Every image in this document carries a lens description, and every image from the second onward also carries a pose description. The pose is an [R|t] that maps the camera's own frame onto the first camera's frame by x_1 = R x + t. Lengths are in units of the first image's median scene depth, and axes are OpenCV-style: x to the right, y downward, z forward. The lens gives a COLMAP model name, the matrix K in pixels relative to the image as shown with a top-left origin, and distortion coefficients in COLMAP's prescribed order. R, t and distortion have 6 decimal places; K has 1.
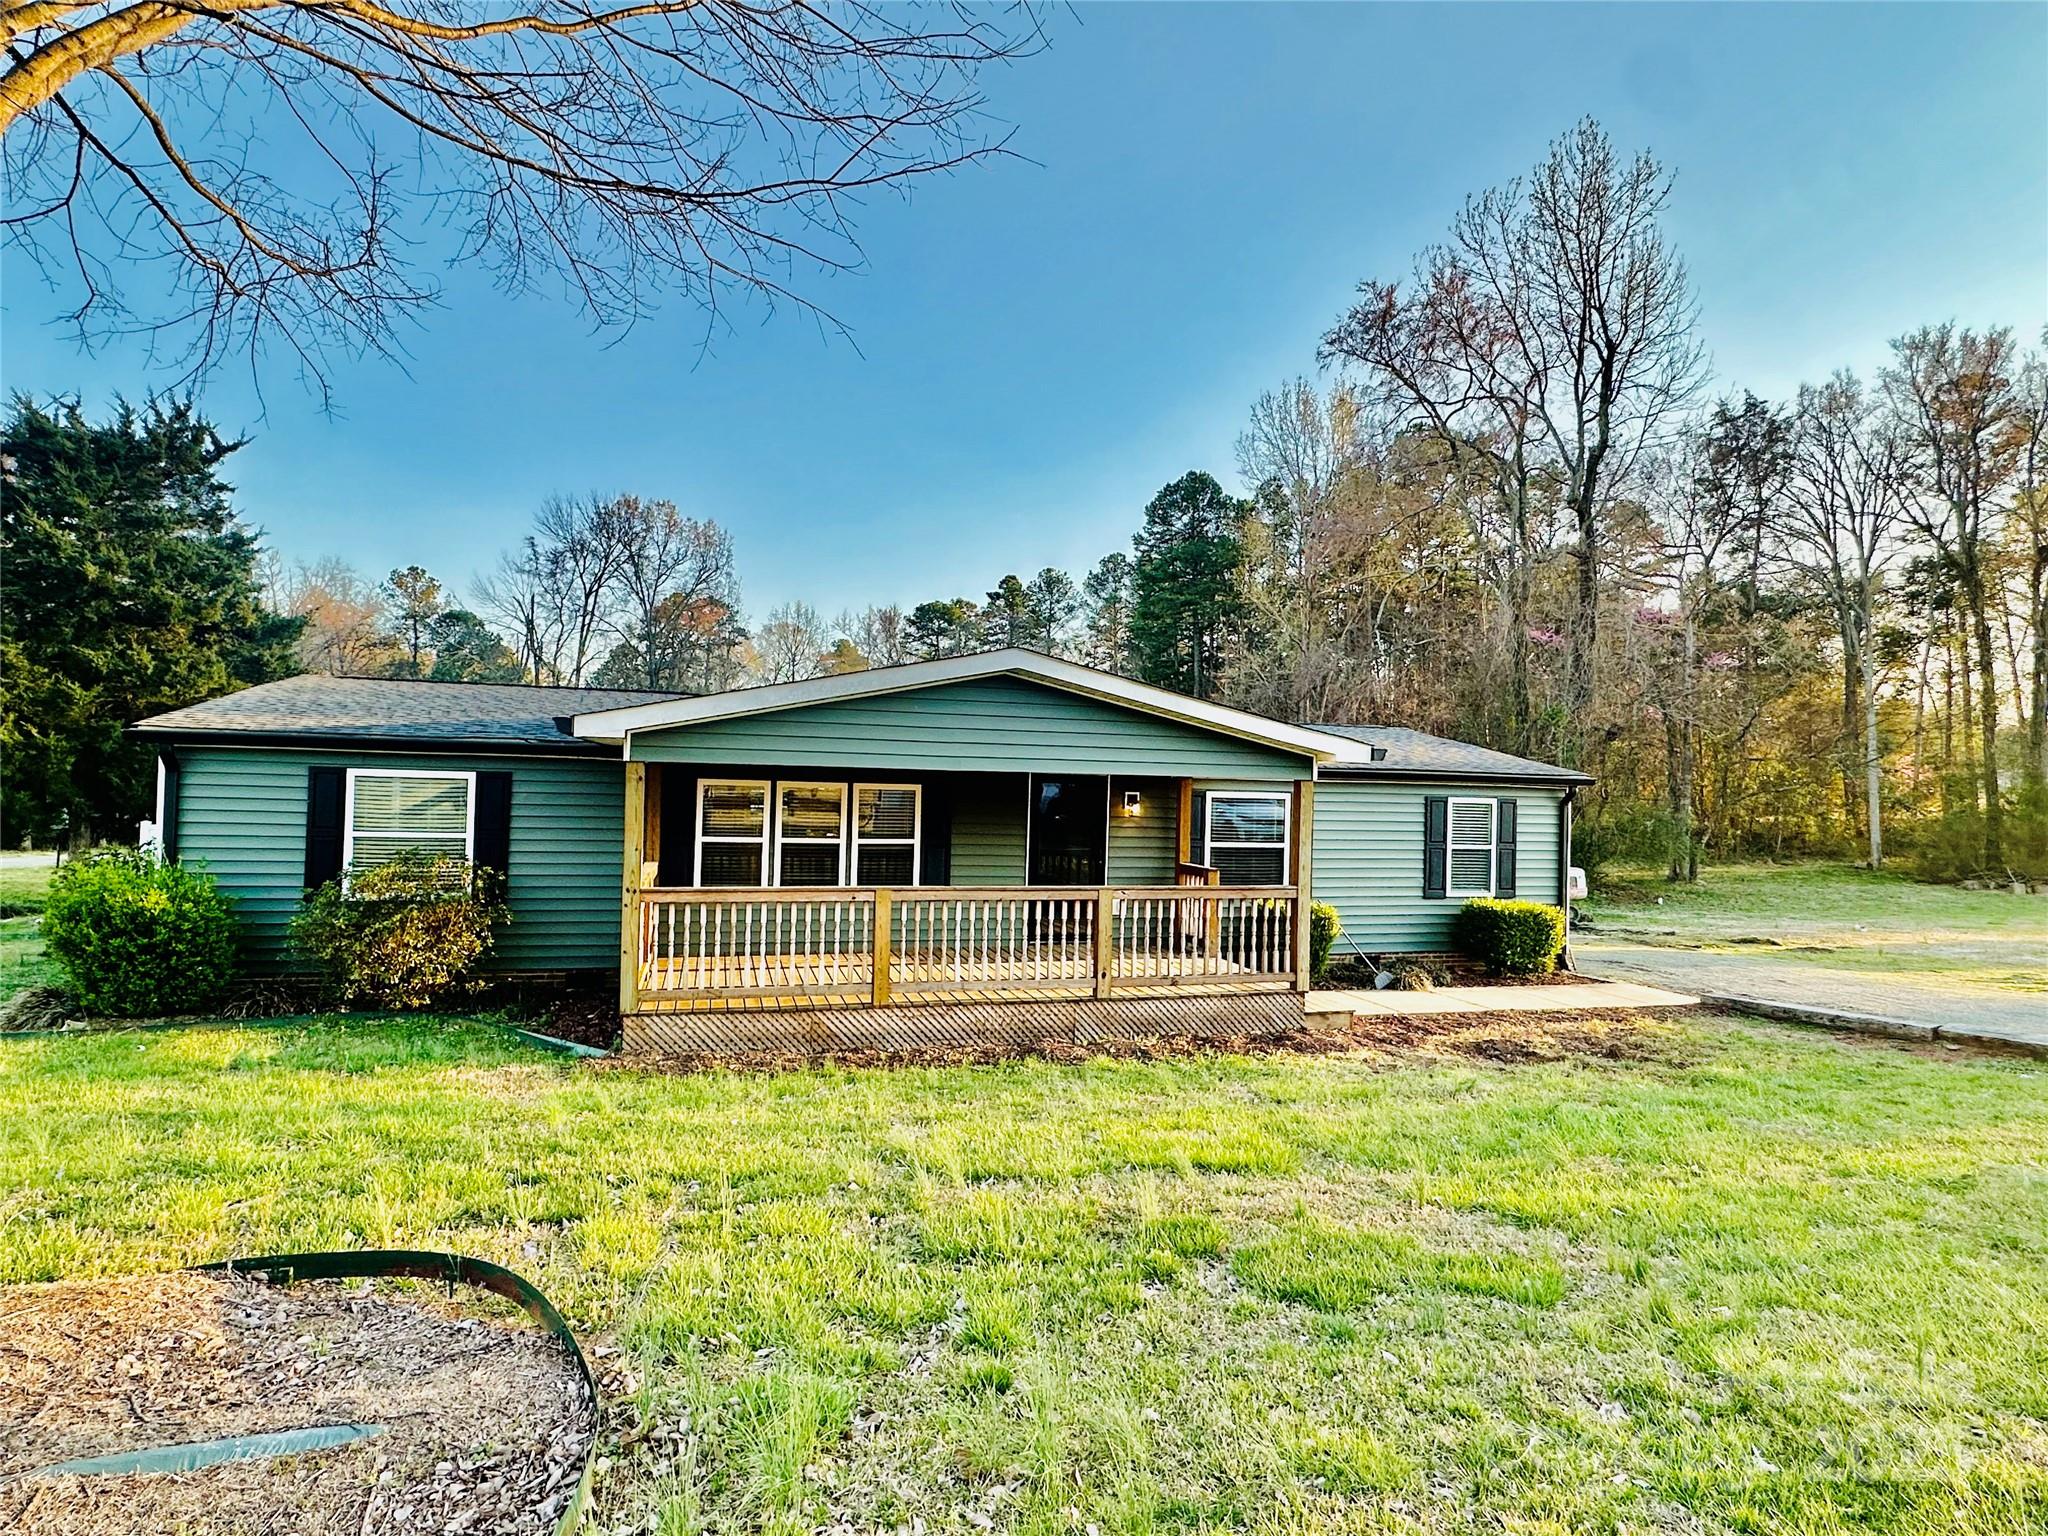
lens RADIAL K [[1059.7, 0, 1018.2], [0, 1059.7, 766.0], [0, 0, 1]] dist [-0.004930, 0.000707]
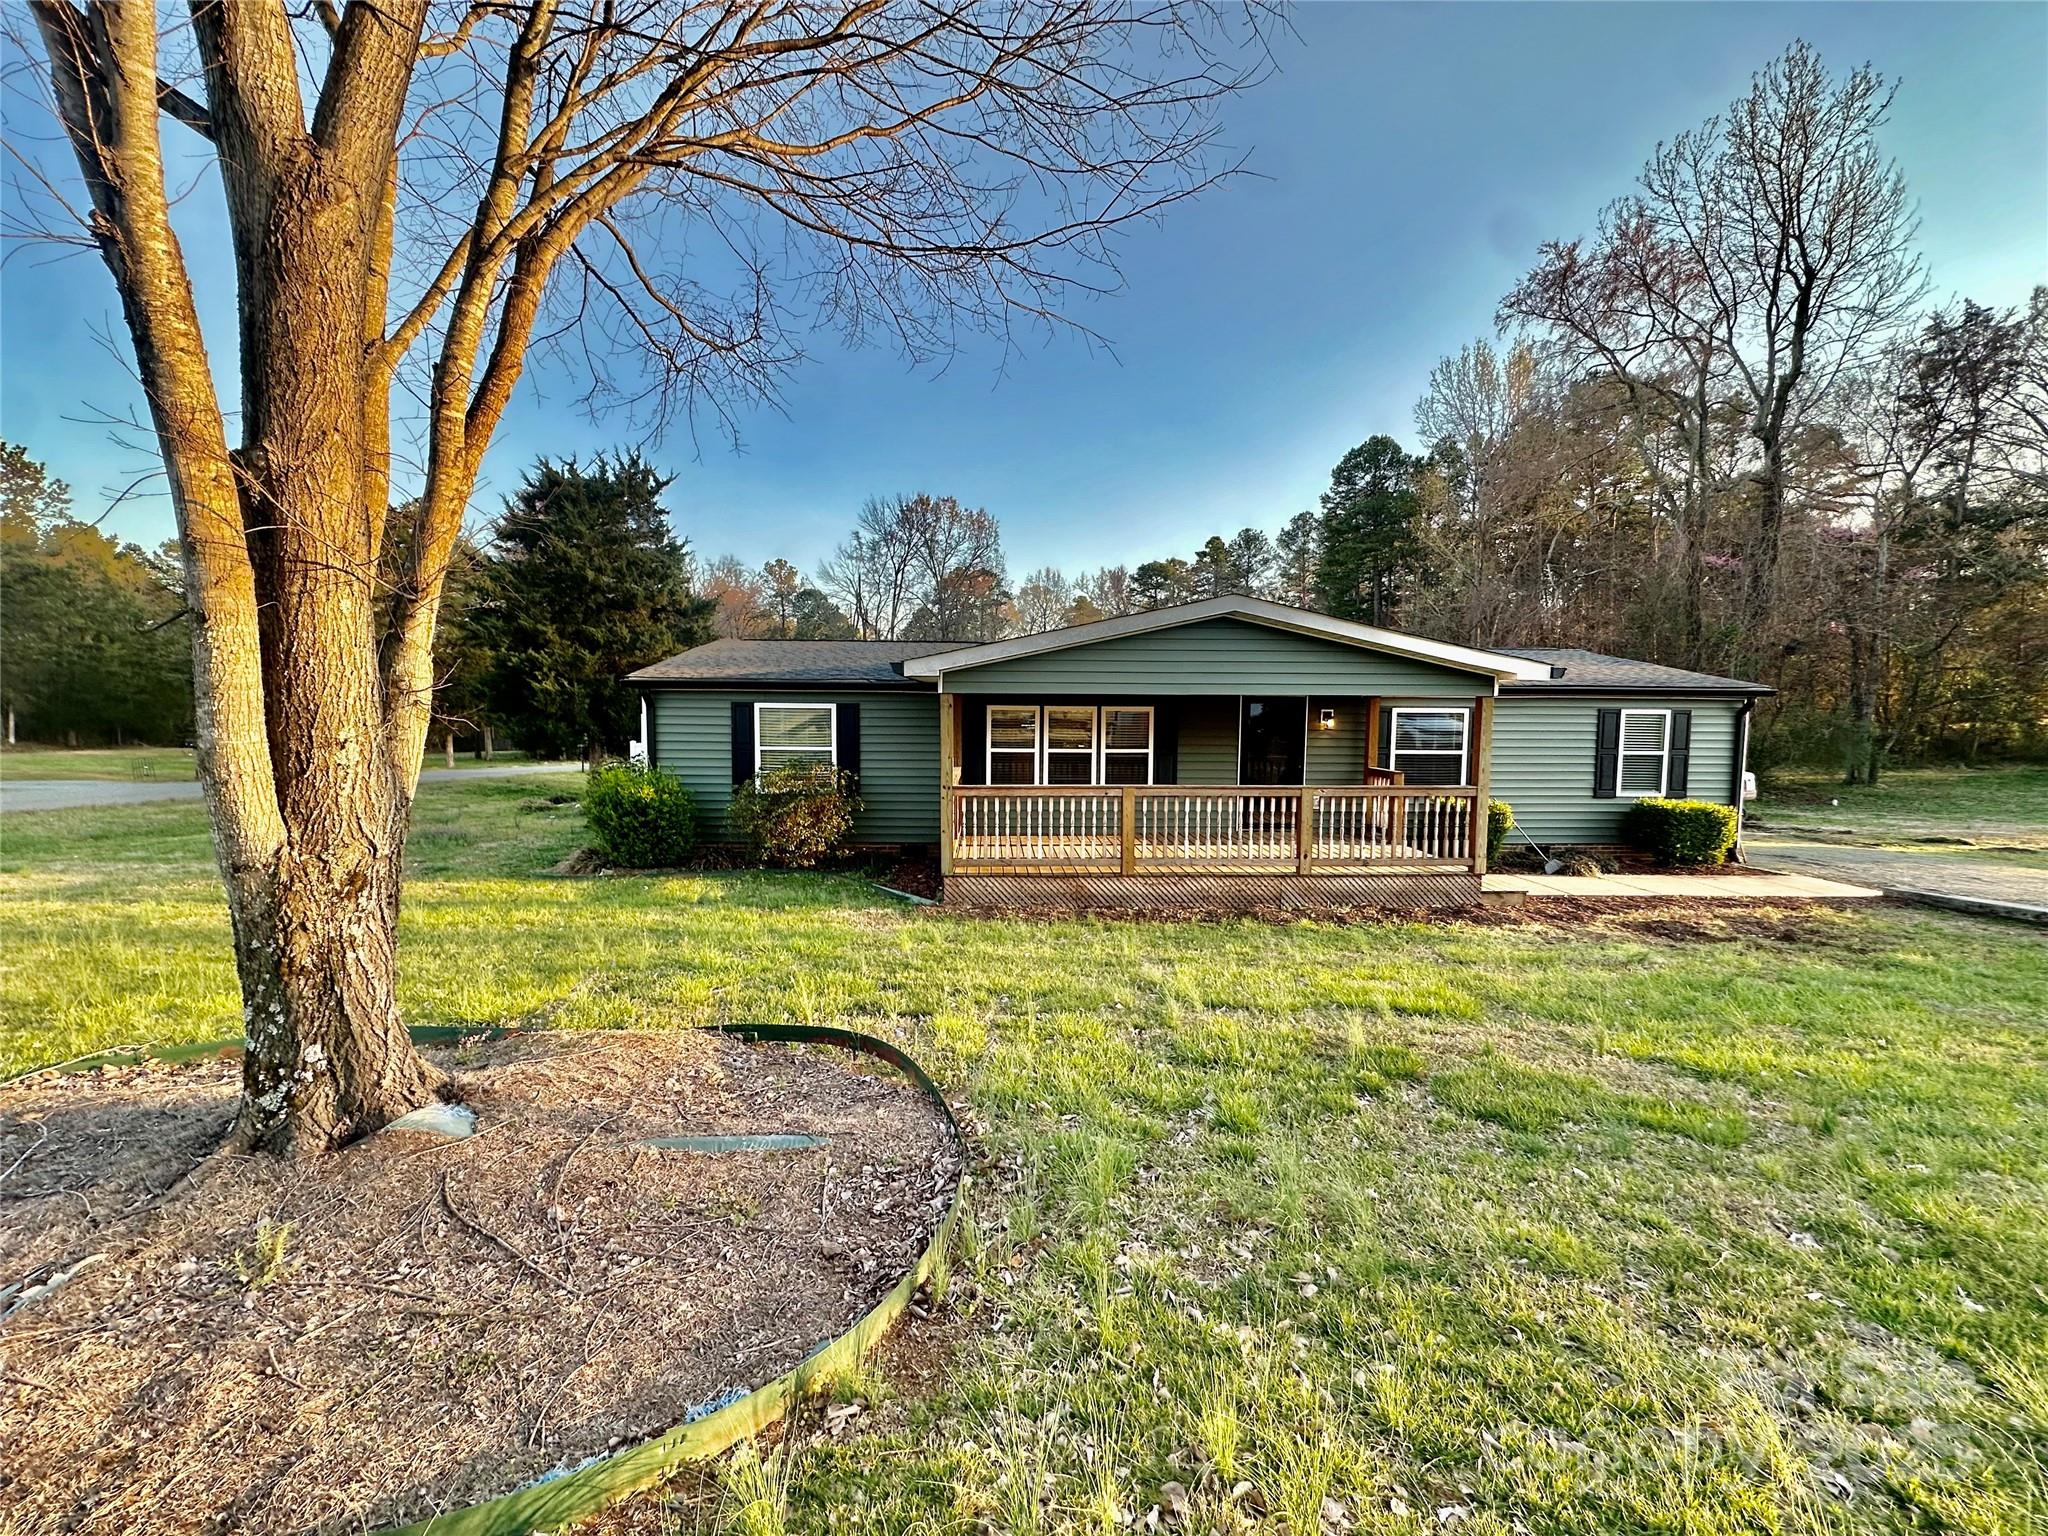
lens RADIAL K [[817.3, 0, 1020.1], [0, 817.3, 765.4], [0, 0, 1]] dist [-0.004669, 0.000686]
pose [[0.971212, -0.001524, -0.238213, -0.015268], [0.022375, 0.996142, 0.084851, 0.001107], [0.237165, -0.087738, 0.967499, -0.003057]]
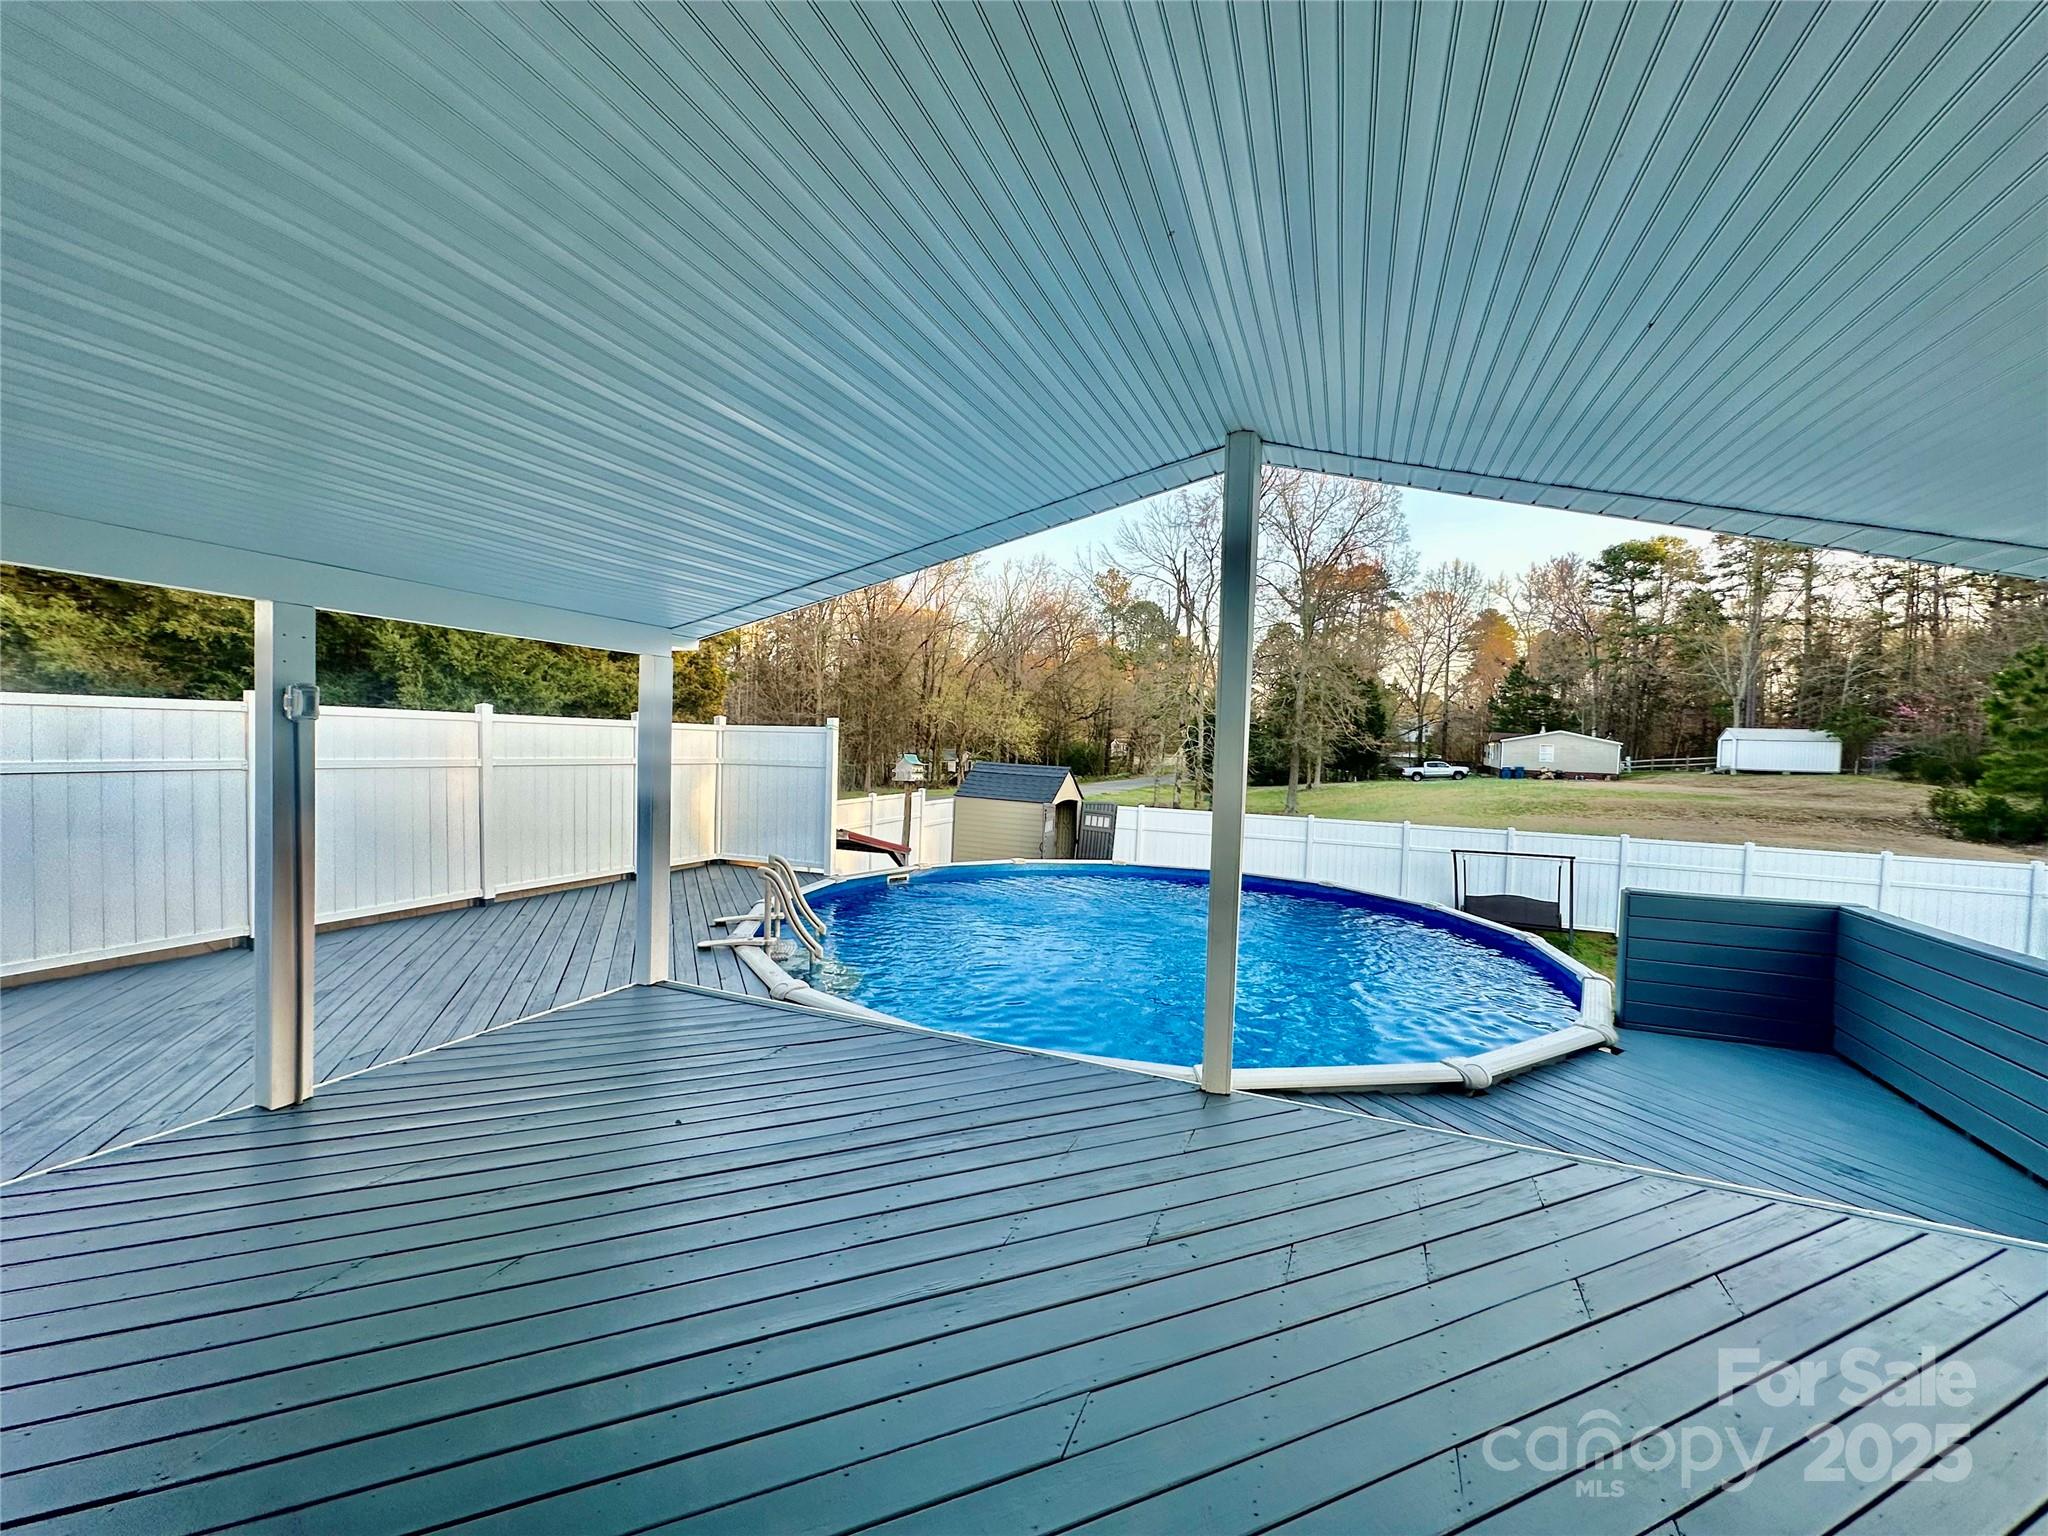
lens RADIAL K [[817.3, 0, 1019.3], [0, 817.3, 767.5], [0, 0, 1]] dist [-0.004669, 0.000686]
pose [[0.786497, 0.023193, -0.617158, -0.588337], [0.001164, 0.999237, 0.039035, 0.049576], [0.617592, -0.031419, 0.785870, 1.653840]]
